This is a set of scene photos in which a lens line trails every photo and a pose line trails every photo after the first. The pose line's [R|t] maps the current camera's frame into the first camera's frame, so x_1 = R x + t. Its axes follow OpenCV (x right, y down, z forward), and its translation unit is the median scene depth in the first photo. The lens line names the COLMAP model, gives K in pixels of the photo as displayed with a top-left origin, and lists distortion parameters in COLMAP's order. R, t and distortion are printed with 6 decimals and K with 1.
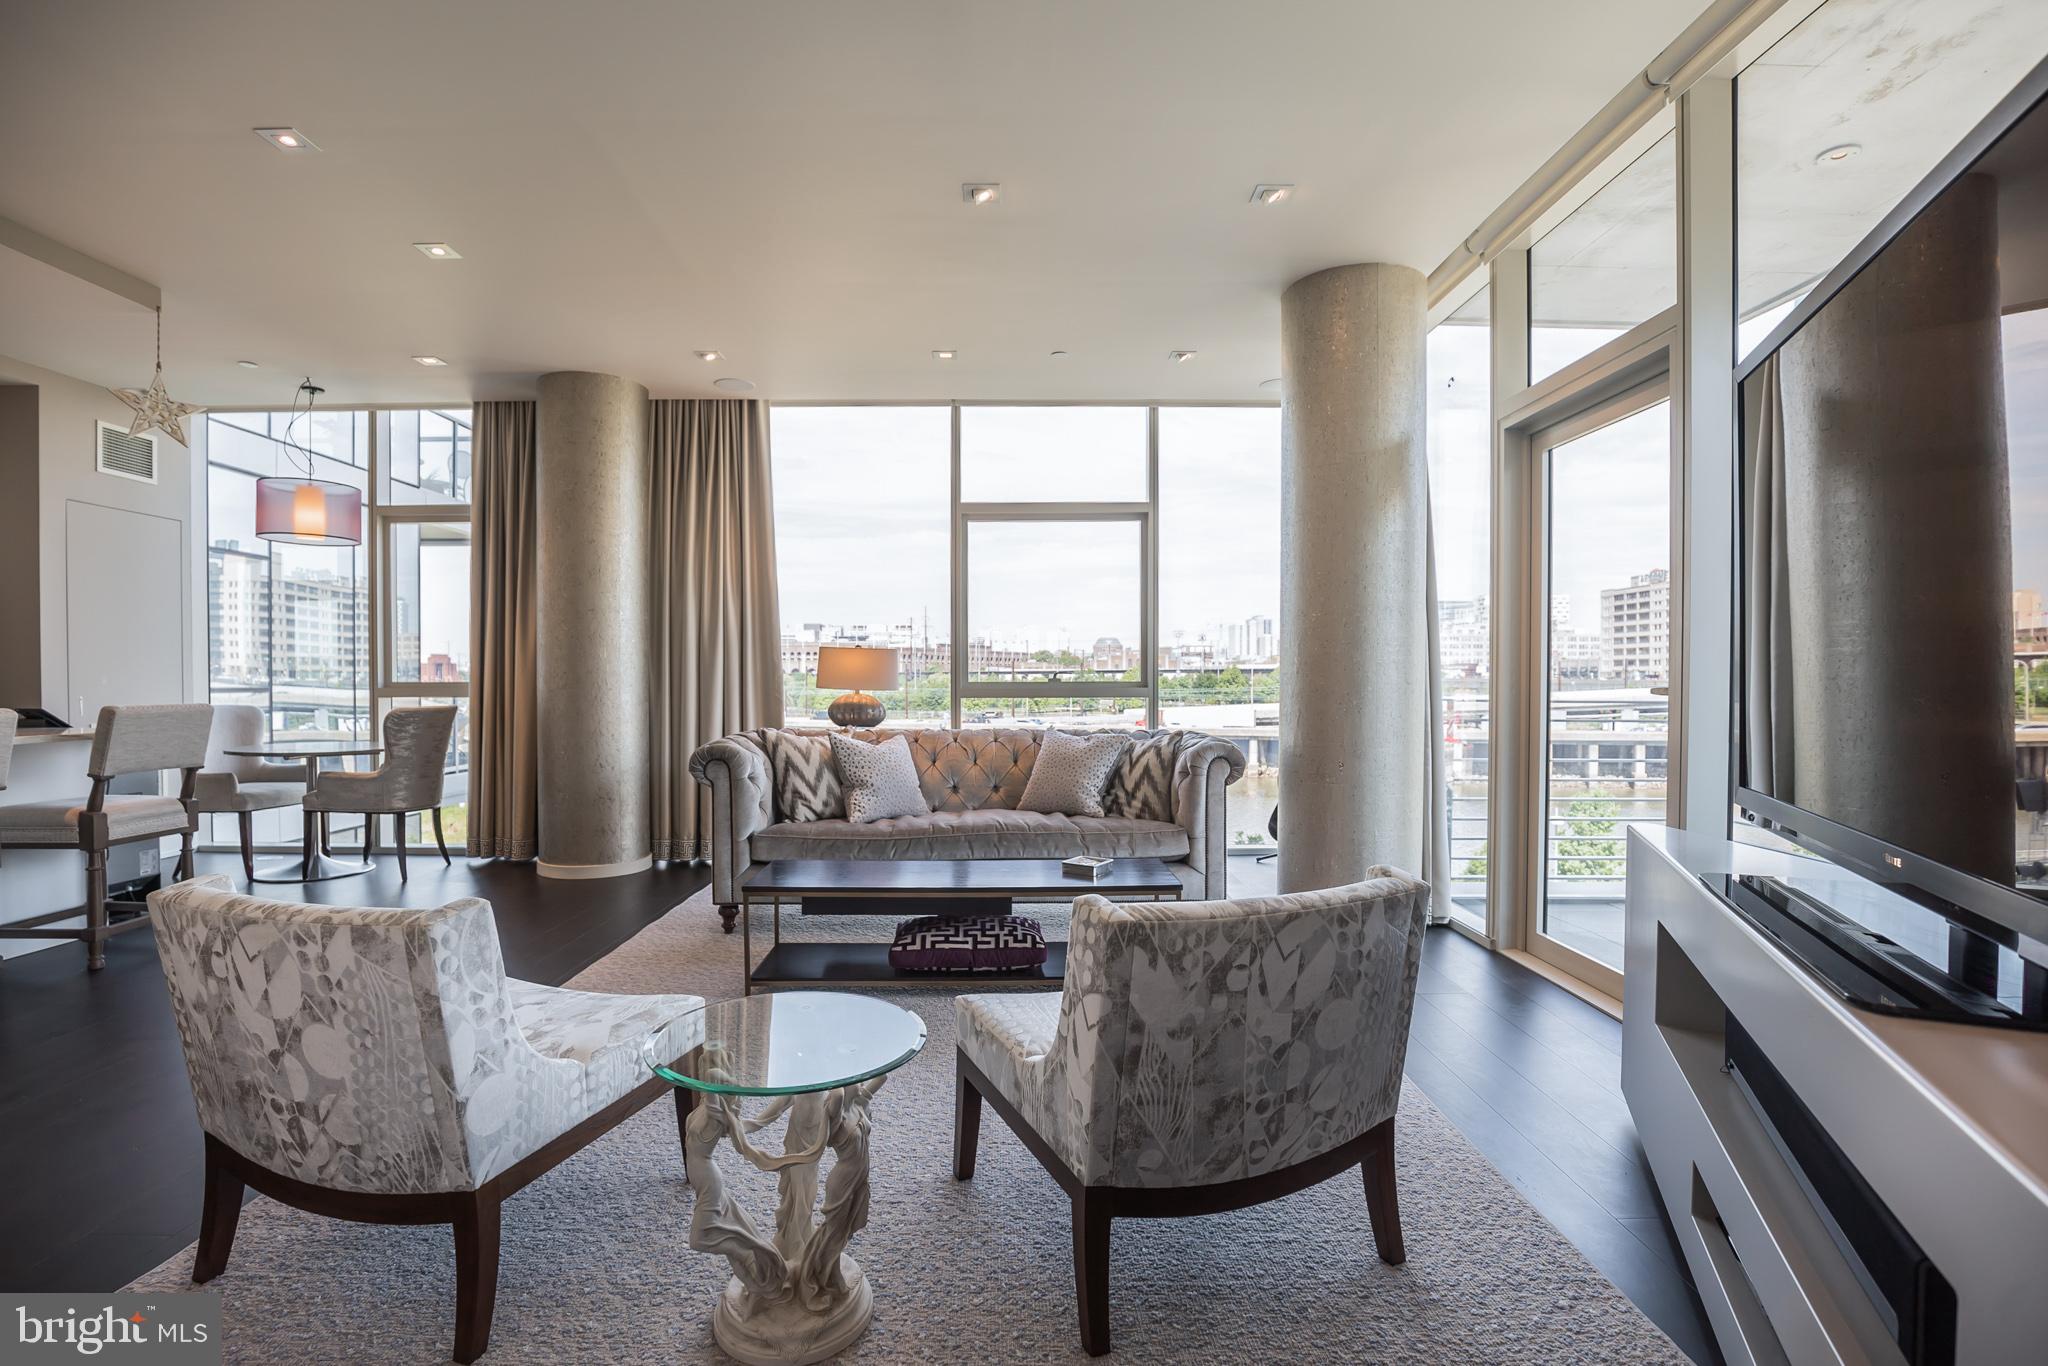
lens RADIAL K [[966.9, 0, 1016.3], [0, 966.9, 694.2], [0, 0, 1]] dist [-0.033952, 0.000213]
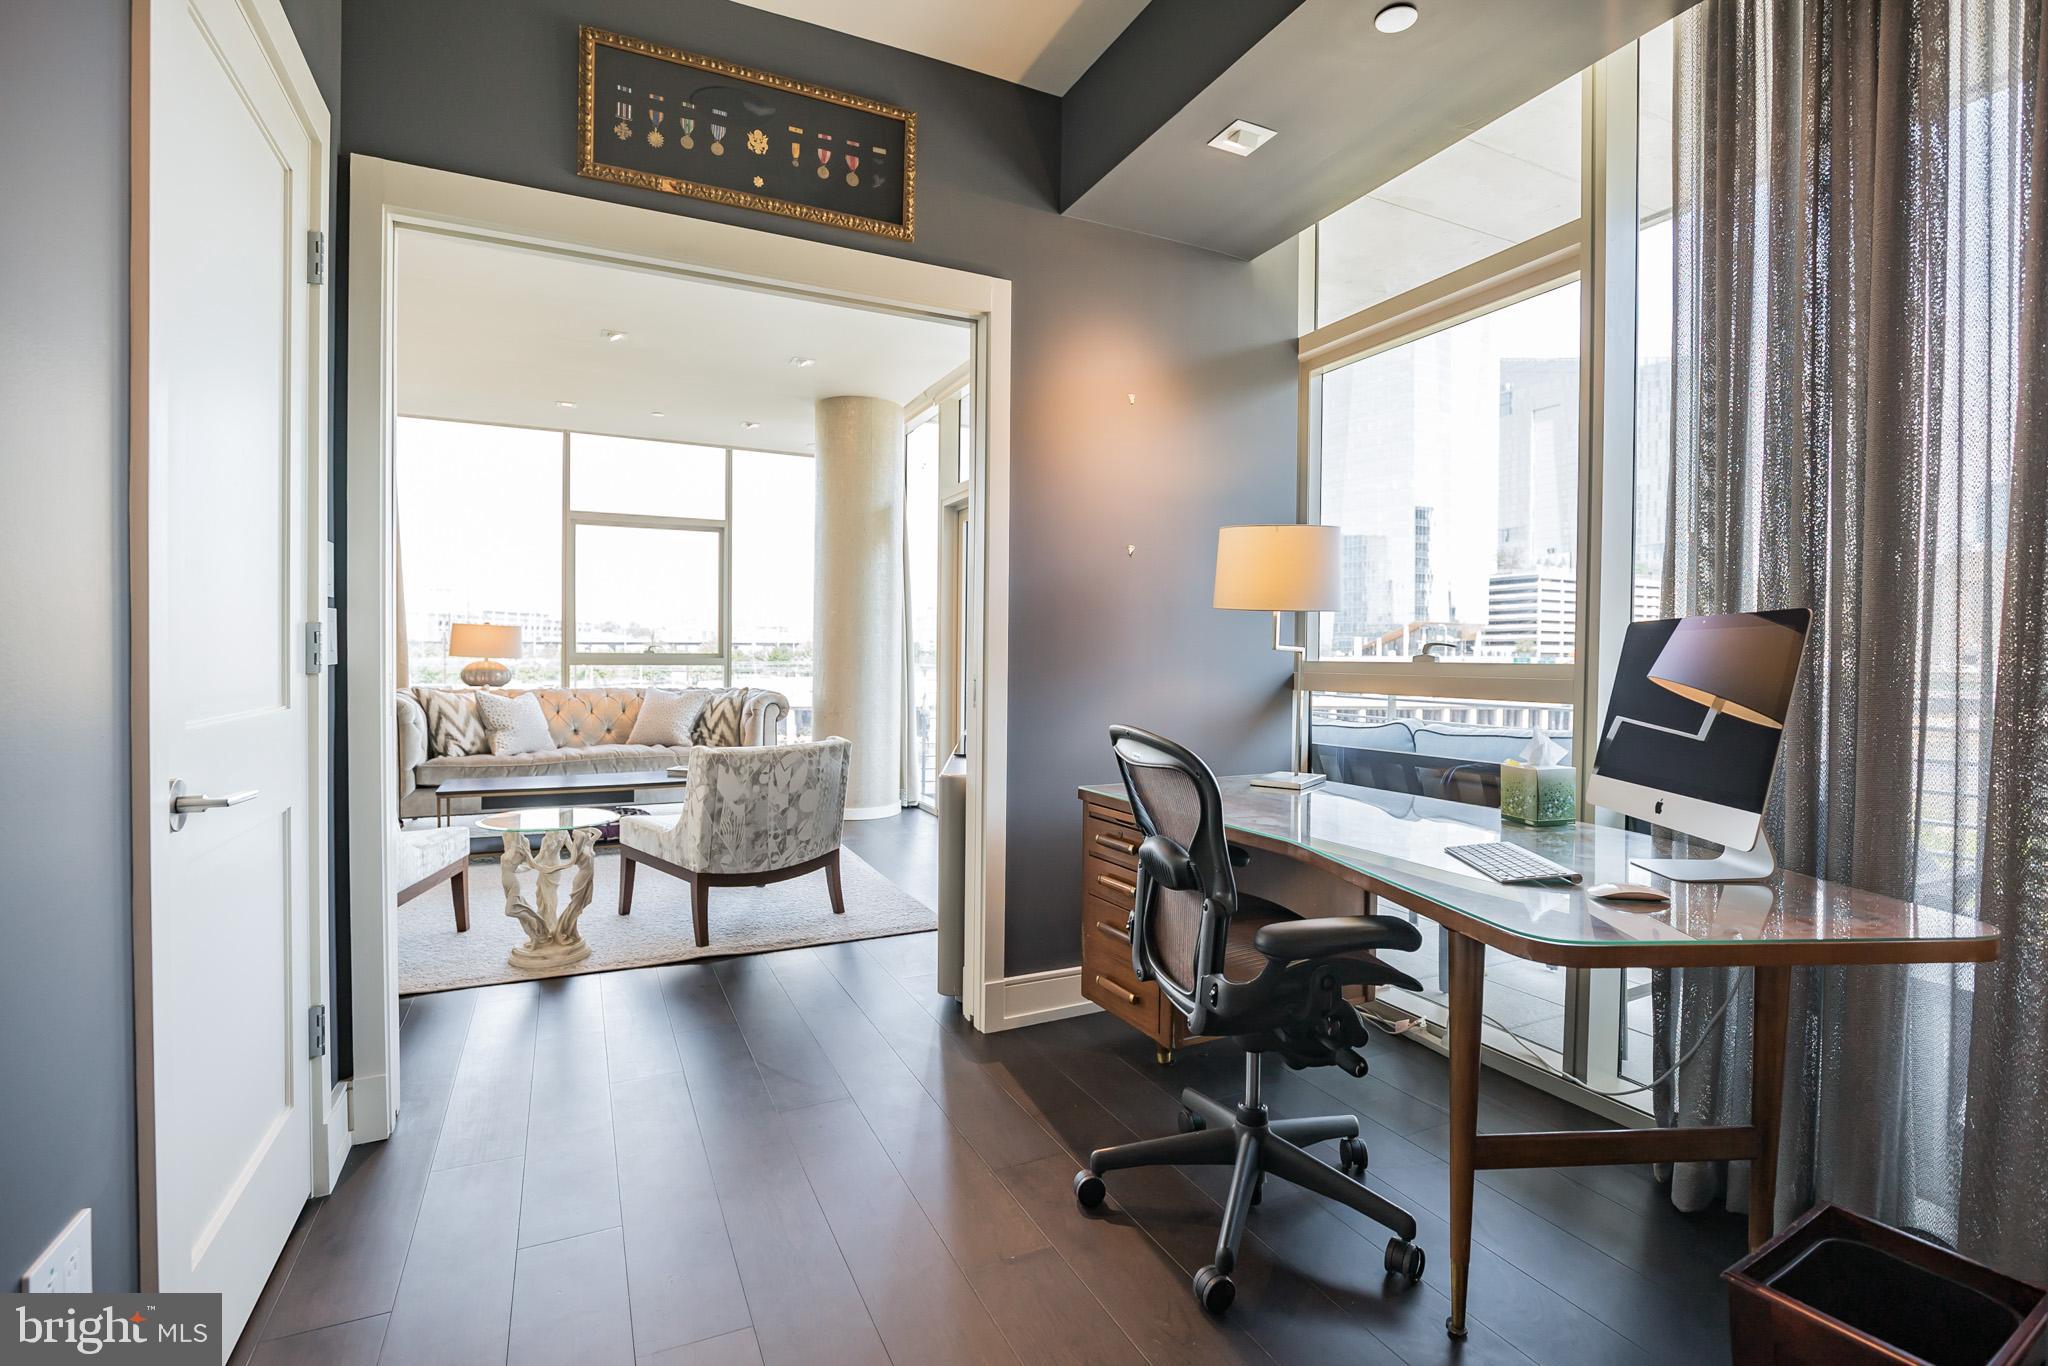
lens RADIAL K [[936.2, 0, 1027.6], [0, 936.2, 674.2], [0, 0, 1]] dist [-0.024924, 0.000060]
pose [[0.899993, 0.000724, 0.435903, -0.067104], [-0.004012, 0.999970, 0.006624, 0.007005], [-0.435885, -0.007710, 0.899969, -0.478895]]
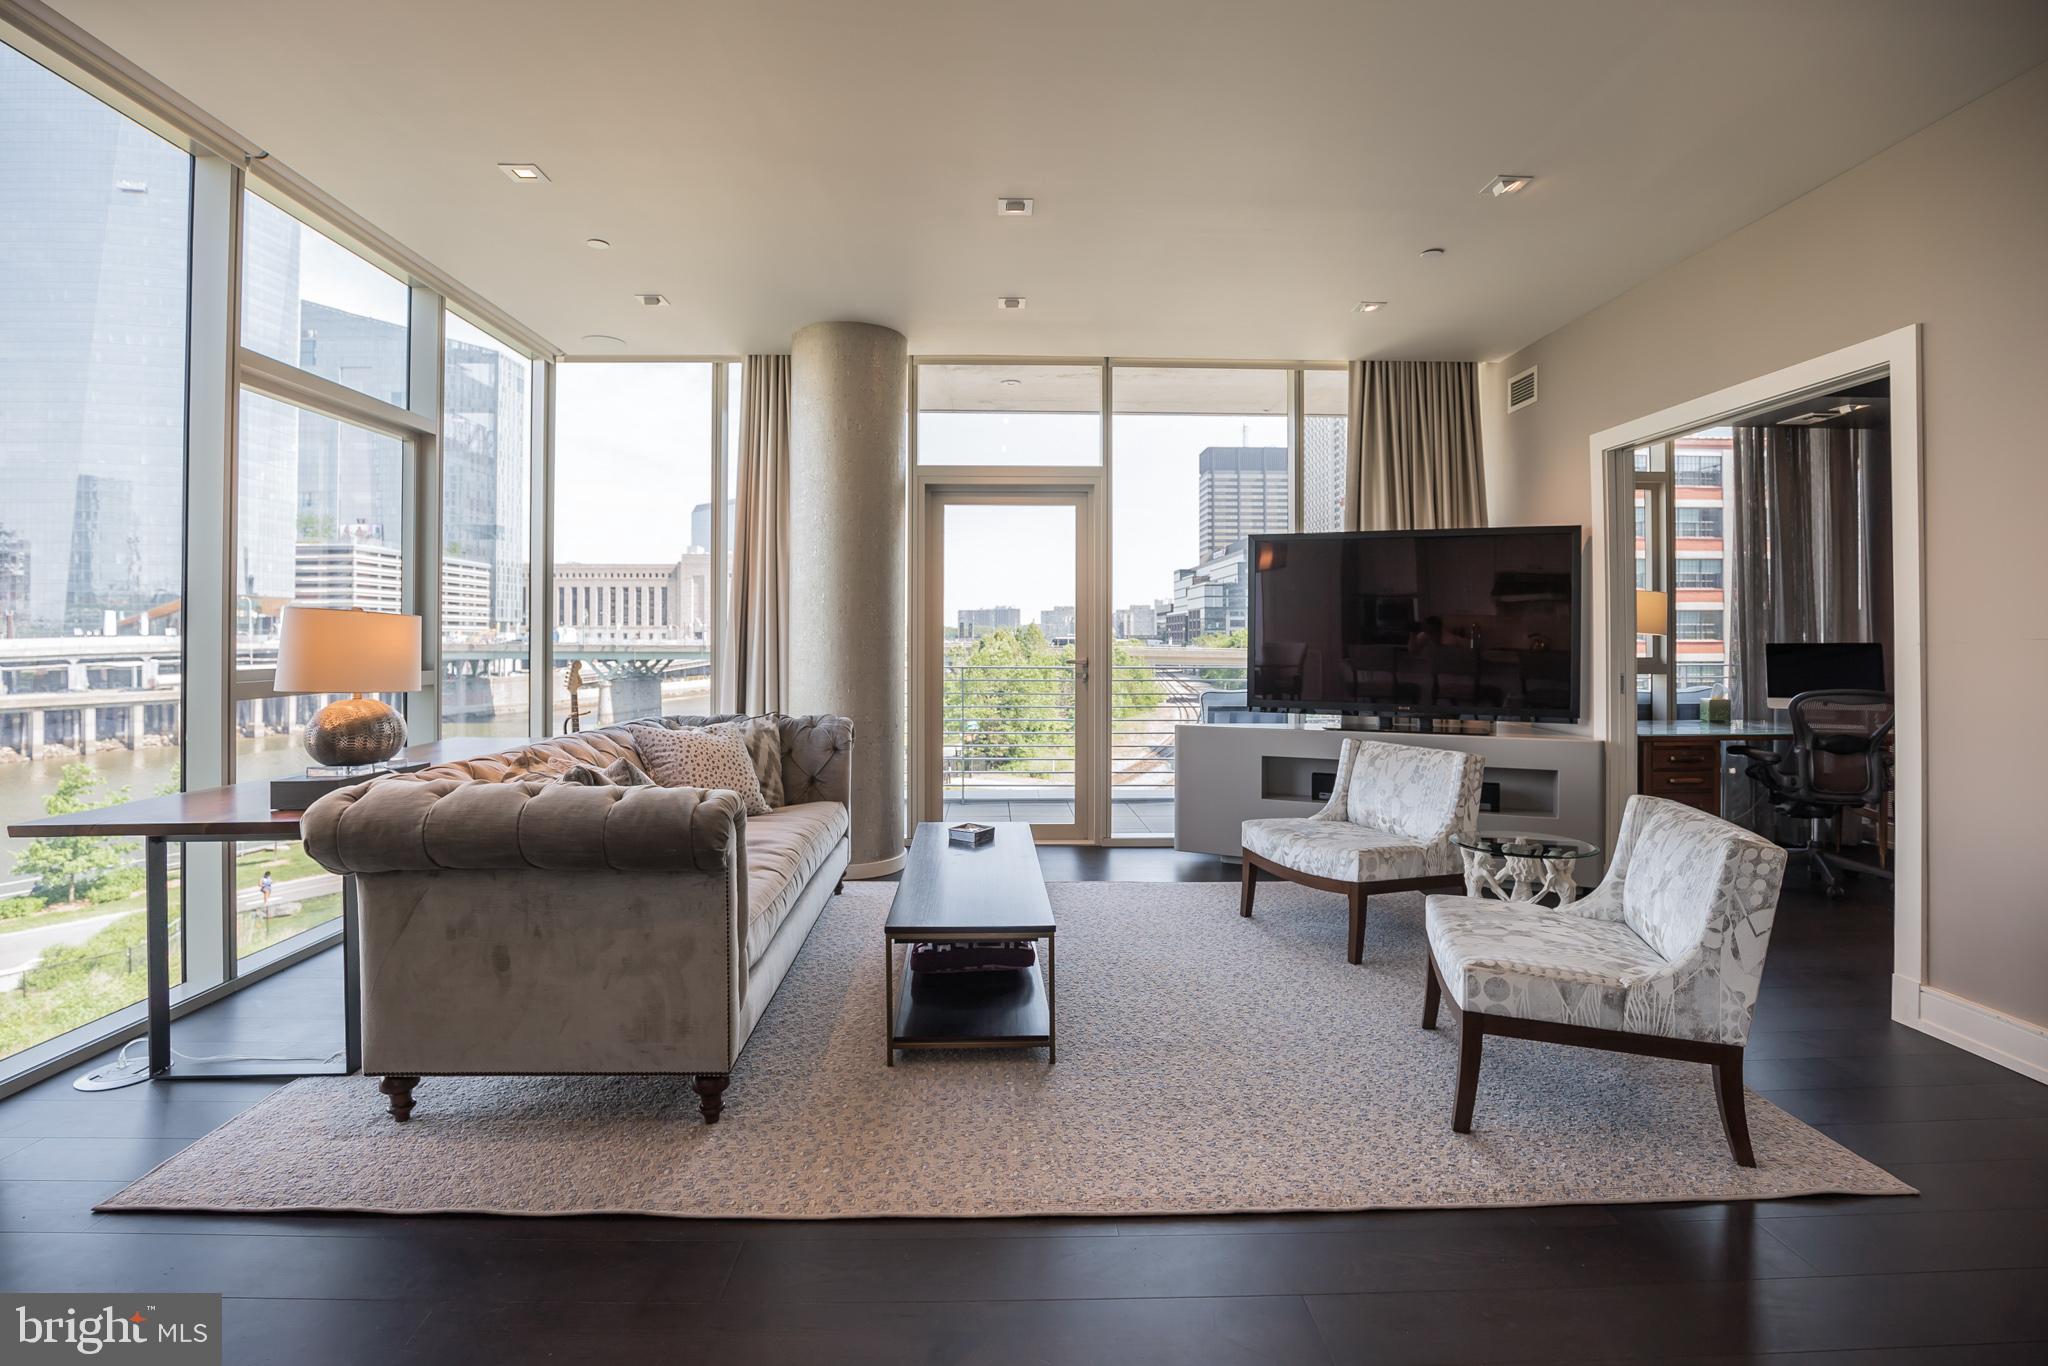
lens RADIAL K [[951.6, 0, 1017.8], [0, 951.6, 637.9], [0, 0, 1]] dist [-0.032547, 0.000272]
pose [[-0.020056, 0.001997, 0.999797, -0.811469], [0.013897, 0.999902, -0.001719, -0.033310], [-0.999702, 0.013860, -0.020082, 0.773576]]
